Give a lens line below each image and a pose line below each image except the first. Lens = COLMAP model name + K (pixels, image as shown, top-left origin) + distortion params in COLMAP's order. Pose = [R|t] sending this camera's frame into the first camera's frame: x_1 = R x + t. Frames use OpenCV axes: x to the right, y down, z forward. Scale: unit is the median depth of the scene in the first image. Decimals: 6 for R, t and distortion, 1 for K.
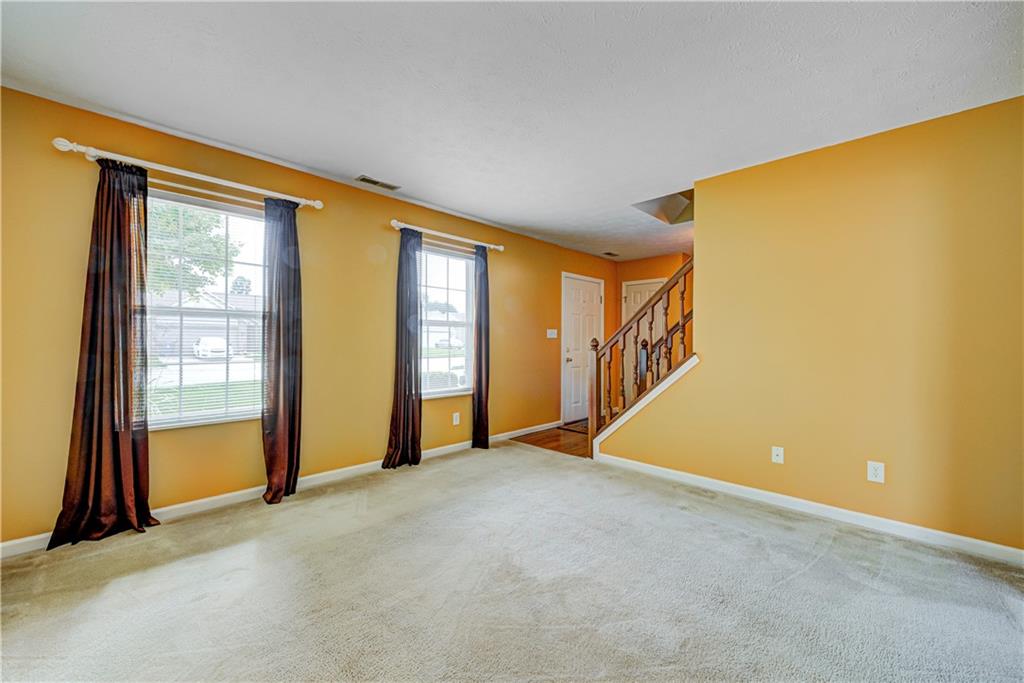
lens RADIAL K [[400.8, 0, 511.1], [0, 400.8, 342.9], [0, 0, 1]] dist [-0.002822, -0.001712]
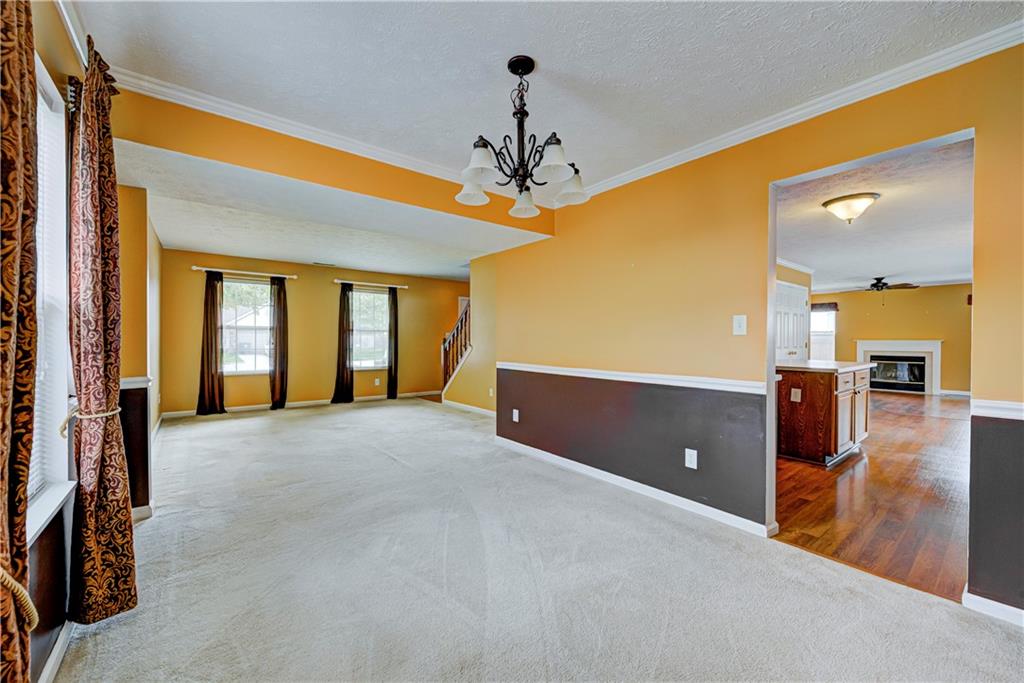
lens RADIAL K [[400.8, 0, 514.4], [0, 400.8, 344.2], [0, 0, 1]] dist [-0.002822, -0.001712]
pose [[0.993694, 0.000180, -0.112123, 0.777025], [0.000350, 0.999989, 0.004709, 0.007229], [0.112123, -0.004719, 0.993683, -0.845101]]
